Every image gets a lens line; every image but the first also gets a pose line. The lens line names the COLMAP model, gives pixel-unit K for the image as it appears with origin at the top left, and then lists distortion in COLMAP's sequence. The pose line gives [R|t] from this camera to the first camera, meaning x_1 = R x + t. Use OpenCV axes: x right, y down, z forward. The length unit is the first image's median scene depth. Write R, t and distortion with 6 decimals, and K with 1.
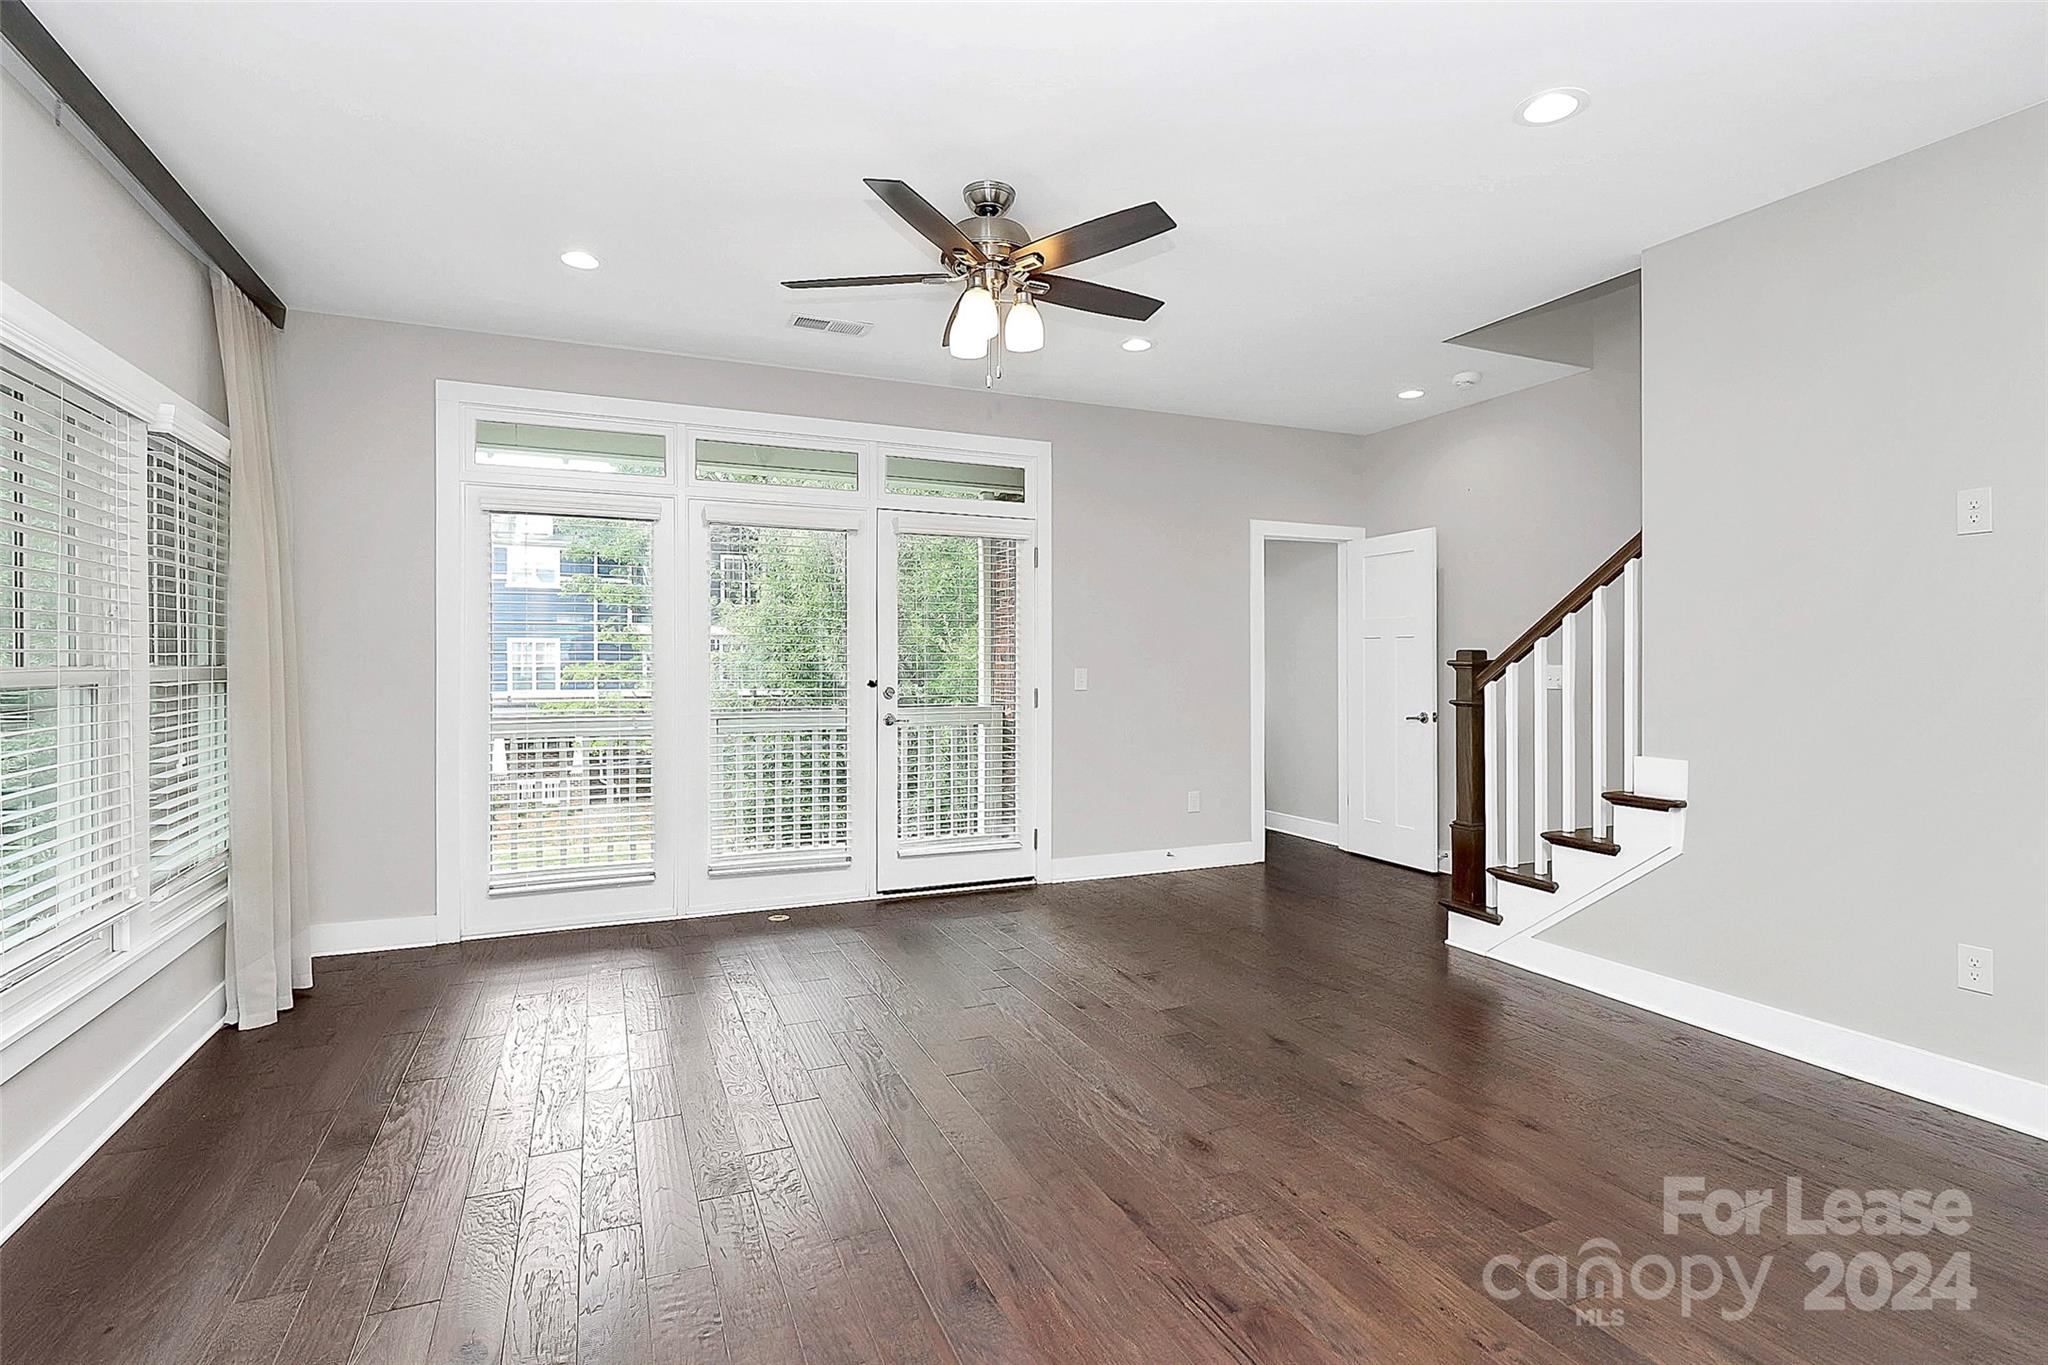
lens RADIAL K [[977.9, 0, 1017.5], [0, 977.9, 665.6], [0, 0, 1]] dist [0.002554, -0.009563]
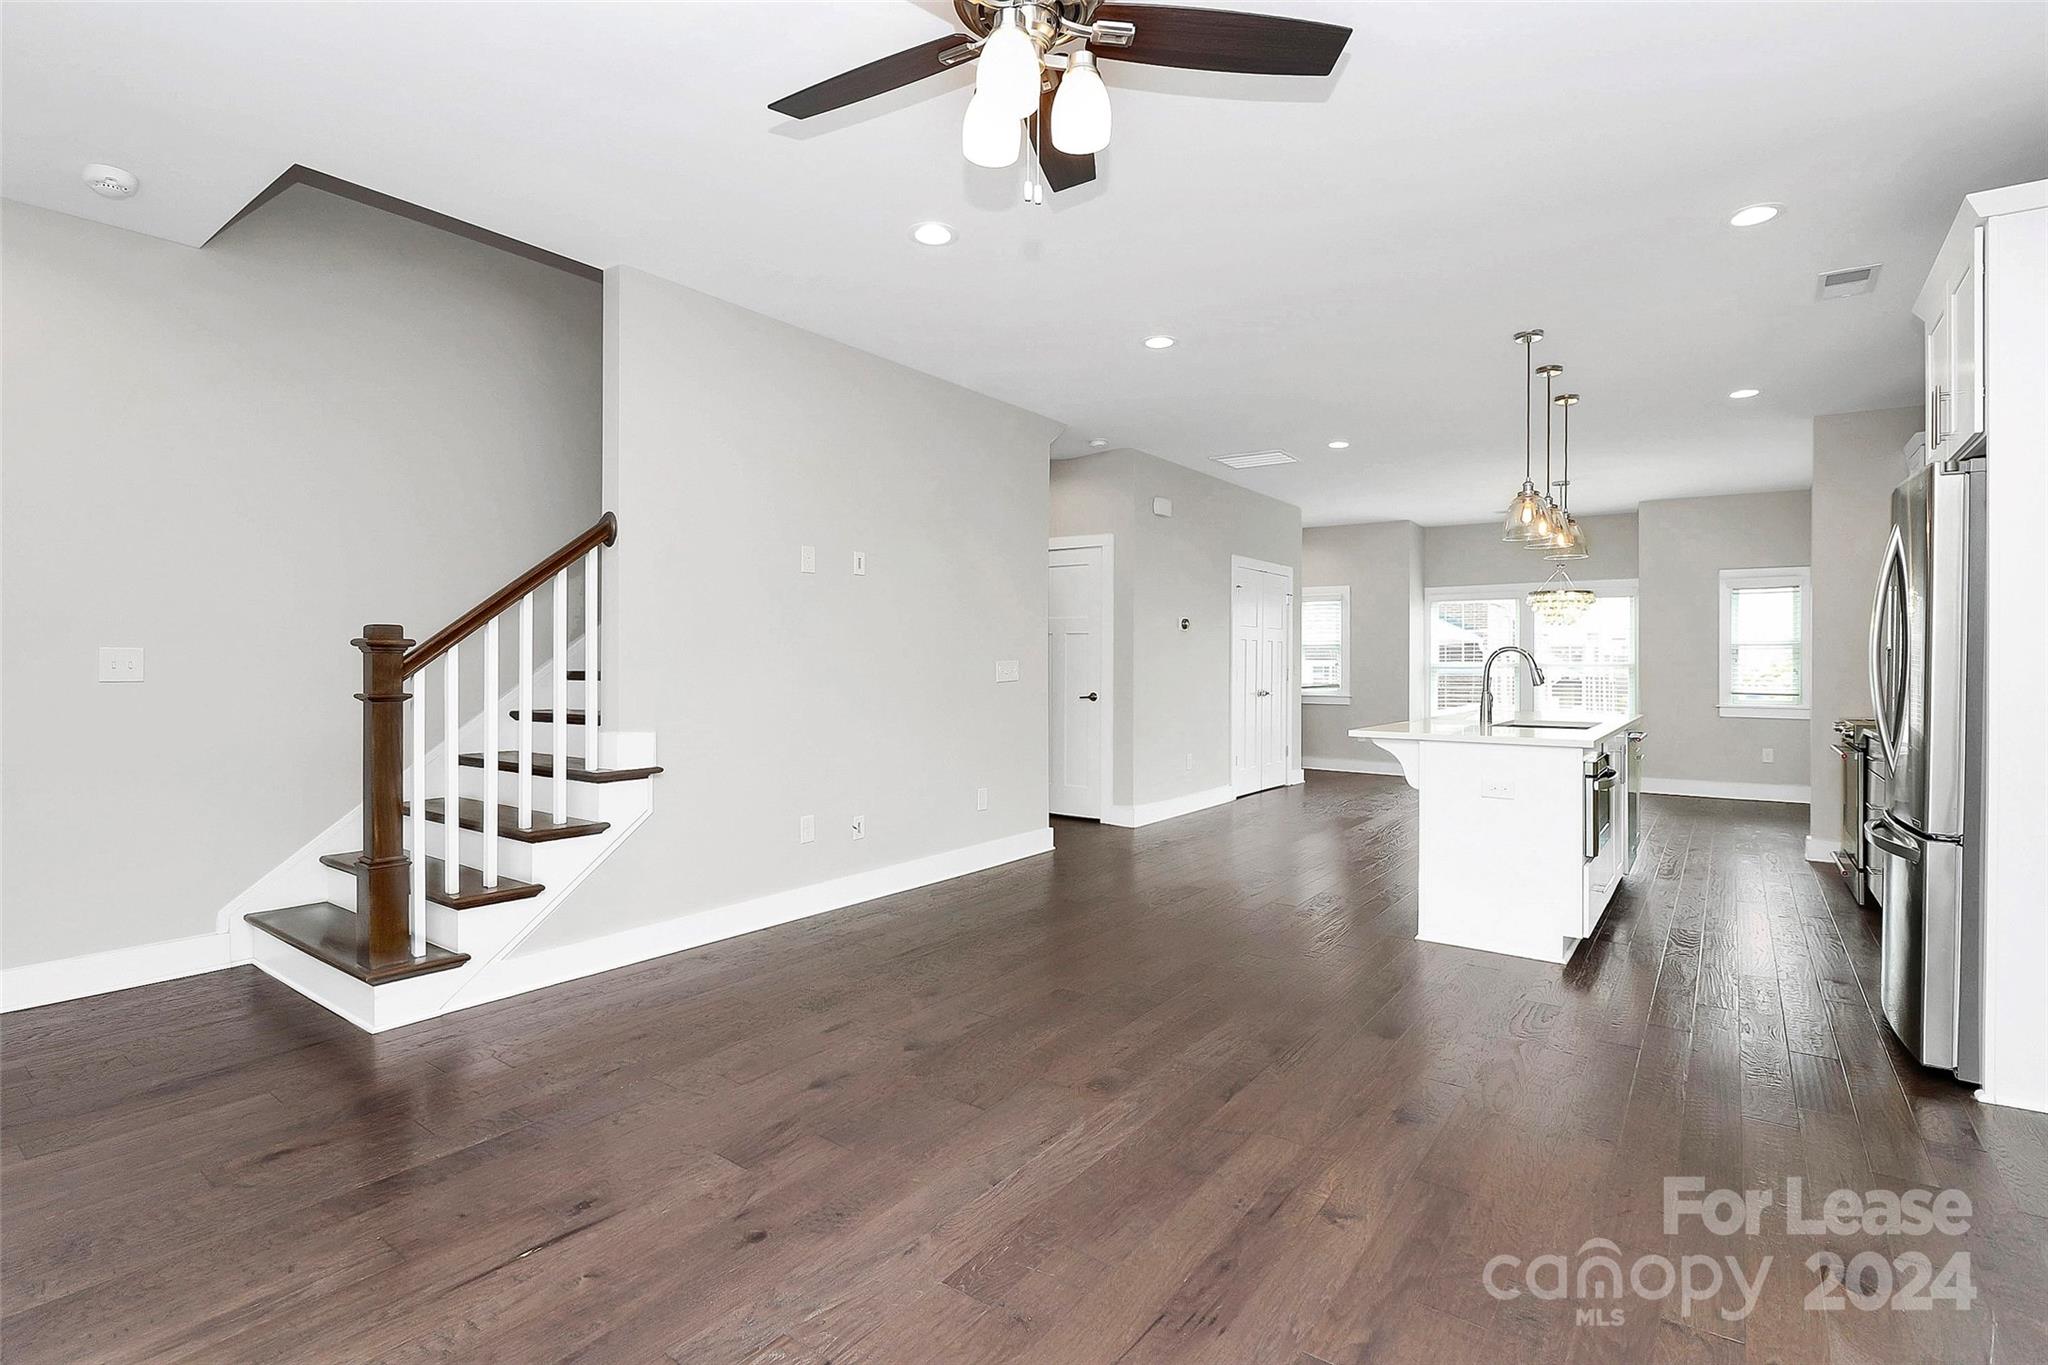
lens RADIAL K [[977.9, 0, 1010.7], [0, 977.9, 664.4], [0, 0, 1]] dist [0.002554, -0.009563]
pose [[-0.498143, -0.008588, 0.867052, -0.466937], [-0.005490, 0.999962, 0.006750, 0.007345], [-0.867077, -0.001398, -0.498172, 1.071507]]
